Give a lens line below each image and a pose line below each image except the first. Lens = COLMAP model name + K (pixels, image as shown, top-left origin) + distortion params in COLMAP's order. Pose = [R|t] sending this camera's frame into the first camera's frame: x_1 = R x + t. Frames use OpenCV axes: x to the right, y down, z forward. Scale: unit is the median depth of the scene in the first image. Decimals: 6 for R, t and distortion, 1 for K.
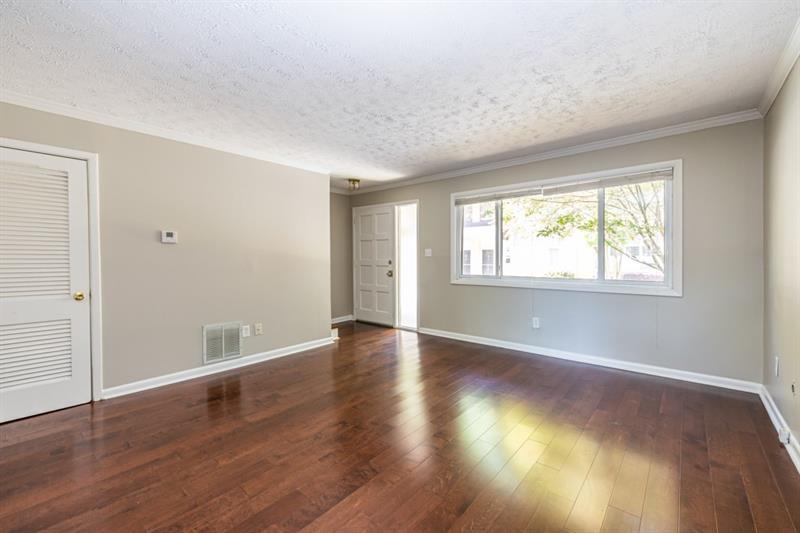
lens RADIAL K [[339.7, 0, 397.0], [0, 339.7, 258.6], [0, 0, 1]] dist [-0.001574, -0.000286]
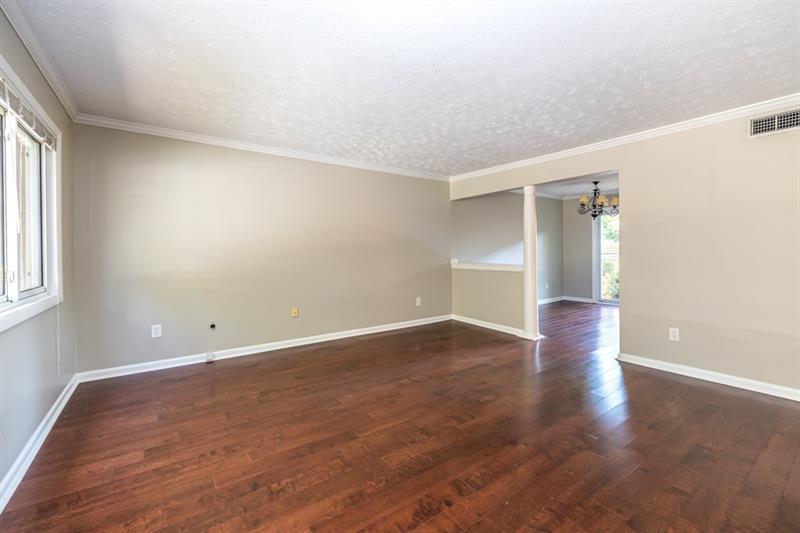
lens RADIAL K [[339.7, 0, 397.0], [0, 339.7, 258.6], [0, 0, 1]] dist [-0.001574, -0.000286]
pose [[-0.974103, 0.002966, 0.226085, -0.091010], [0.007171, 0.999816, 0.017782, 0.004137], [-0.225991, 0.018943, -0.973945, 1.343617]]
